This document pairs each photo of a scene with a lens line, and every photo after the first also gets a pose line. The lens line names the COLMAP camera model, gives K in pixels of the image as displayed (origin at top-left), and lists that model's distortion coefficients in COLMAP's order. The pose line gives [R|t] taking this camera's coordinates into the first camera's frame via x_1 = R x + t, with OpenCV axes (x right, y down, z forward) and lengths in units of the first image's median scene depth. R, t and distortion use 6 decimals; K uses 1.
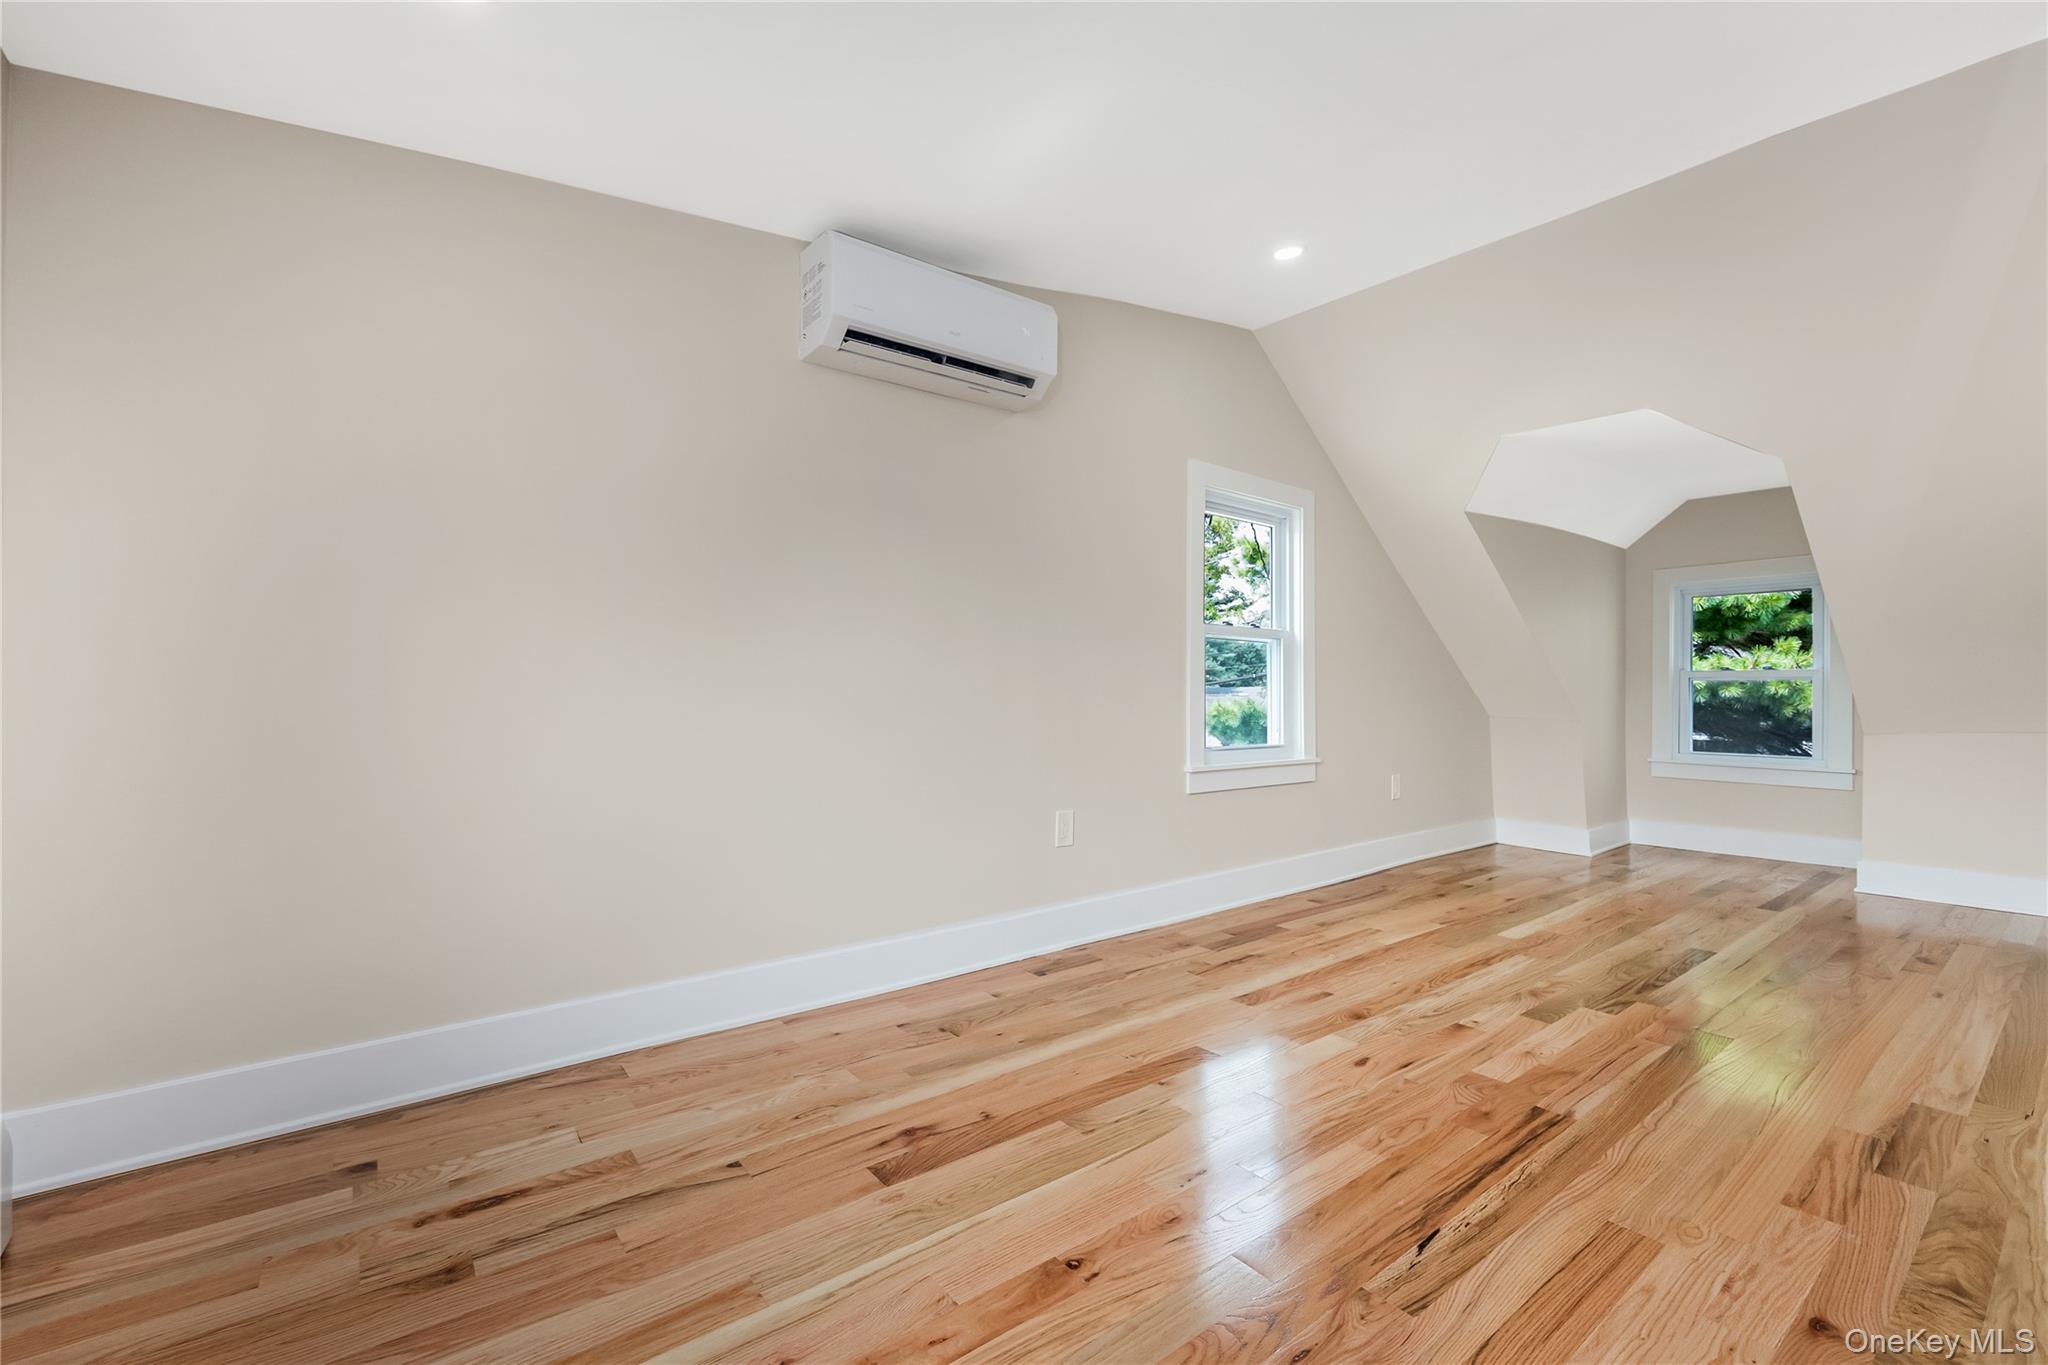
lens RADIAL K [[833.0, 0, 1027.7], [0, 833.0, 691.5], [0, 0, 1]] dist [-0.008173, 0.001106]
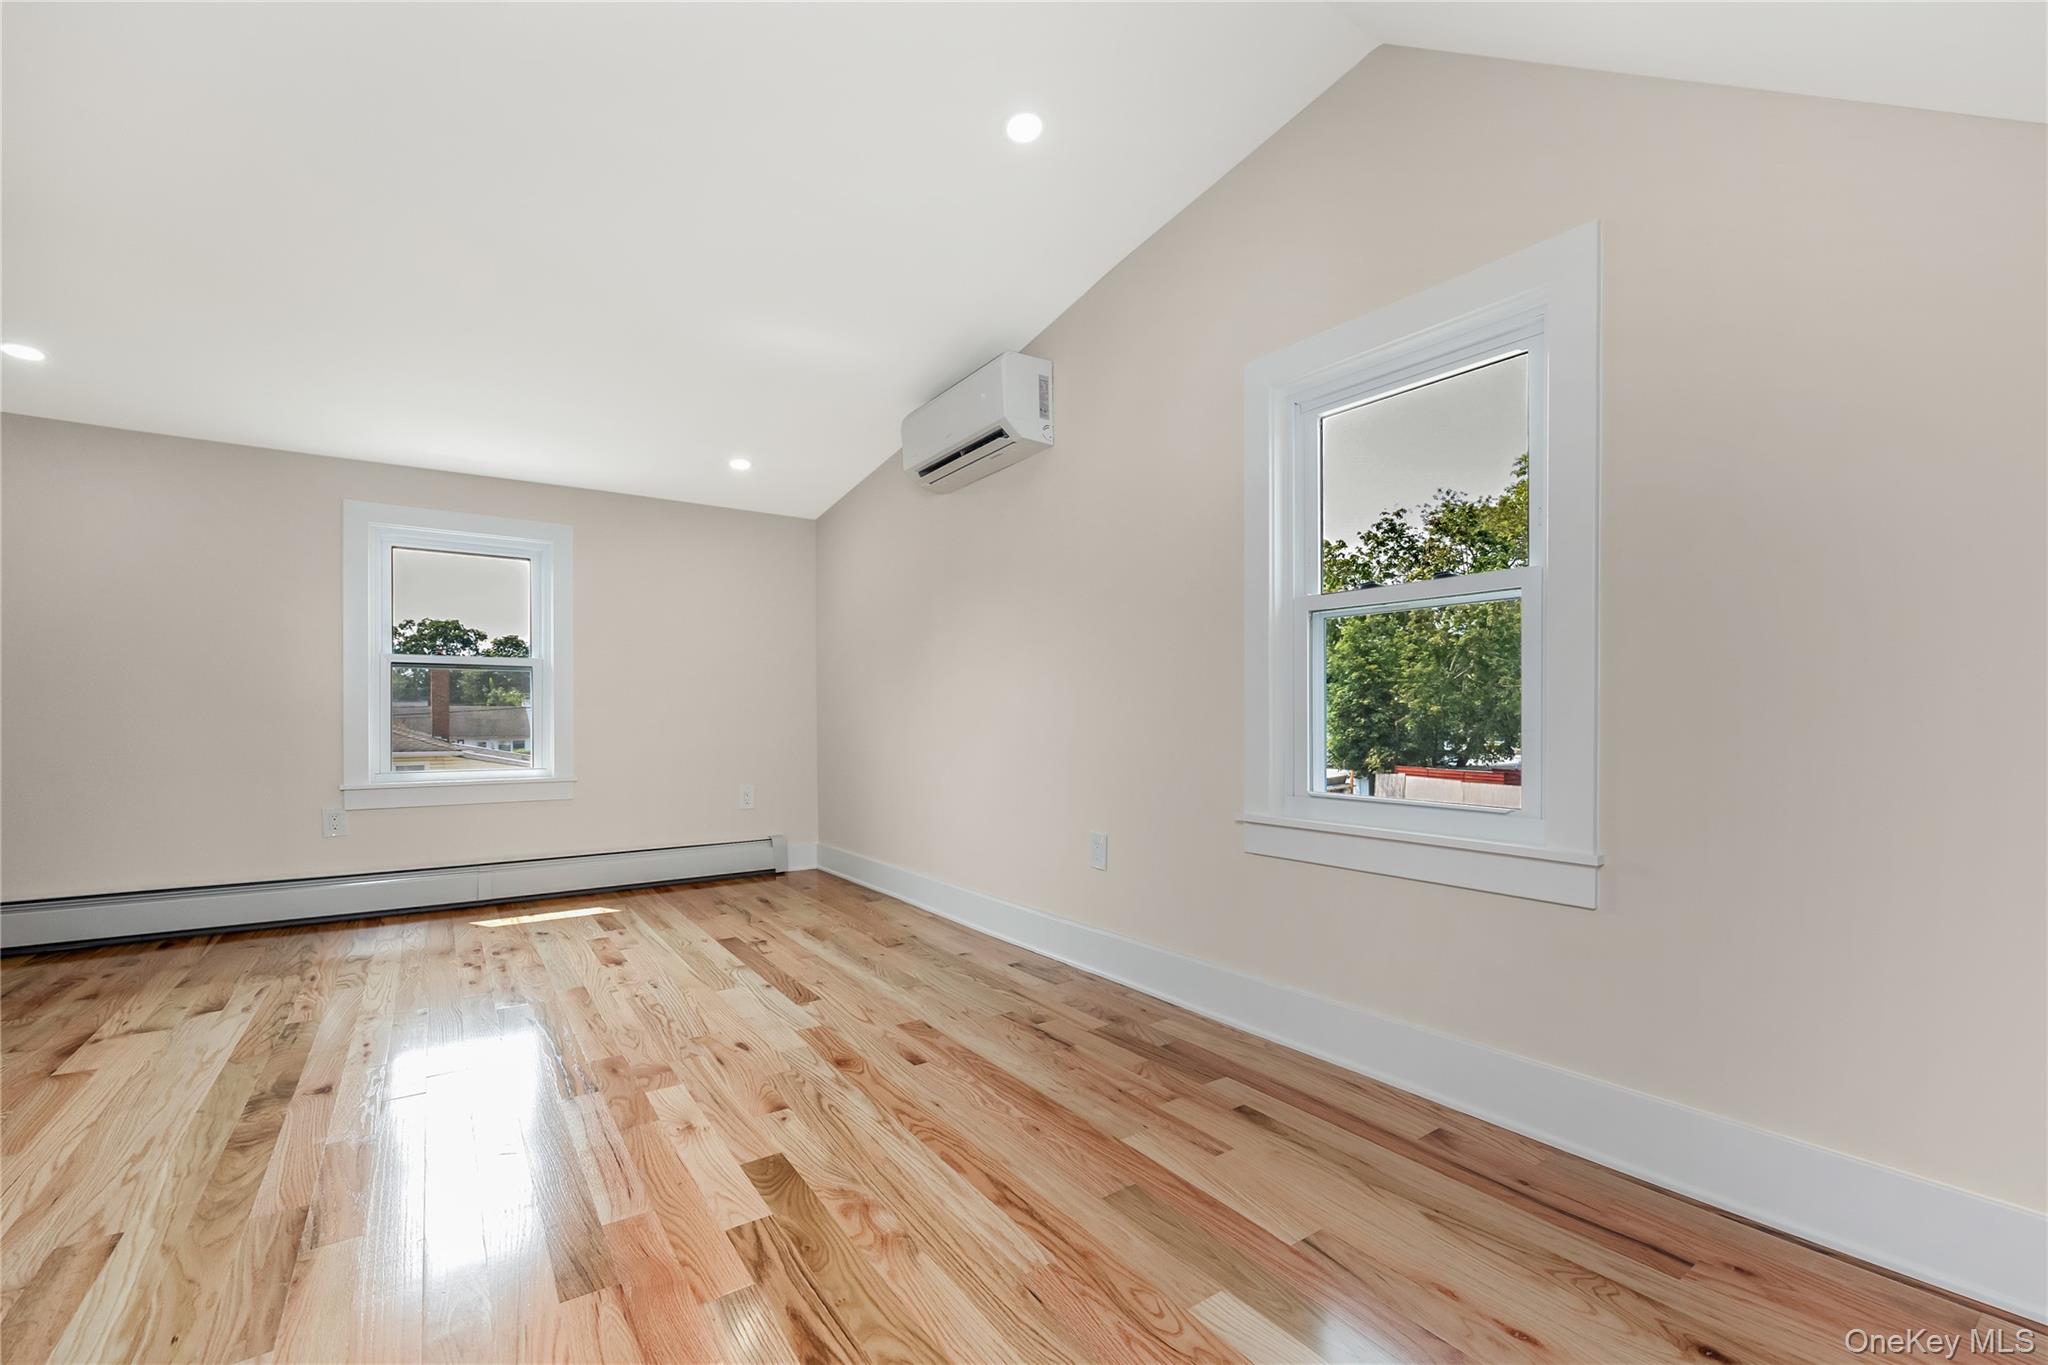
lens RADIAL K [[833.0, 0, 1028.0], [0, 833.0, 697.4], [0, 0, 1]] dist [-0.008173, 0.001106]
pose [[-0.014961, -0.019998, -0.999688, 1.236246], [0.008215, 0.999764, -0.020122, 0.012599], [0.999854, -0.008514, -0.014794, 1.154404]]
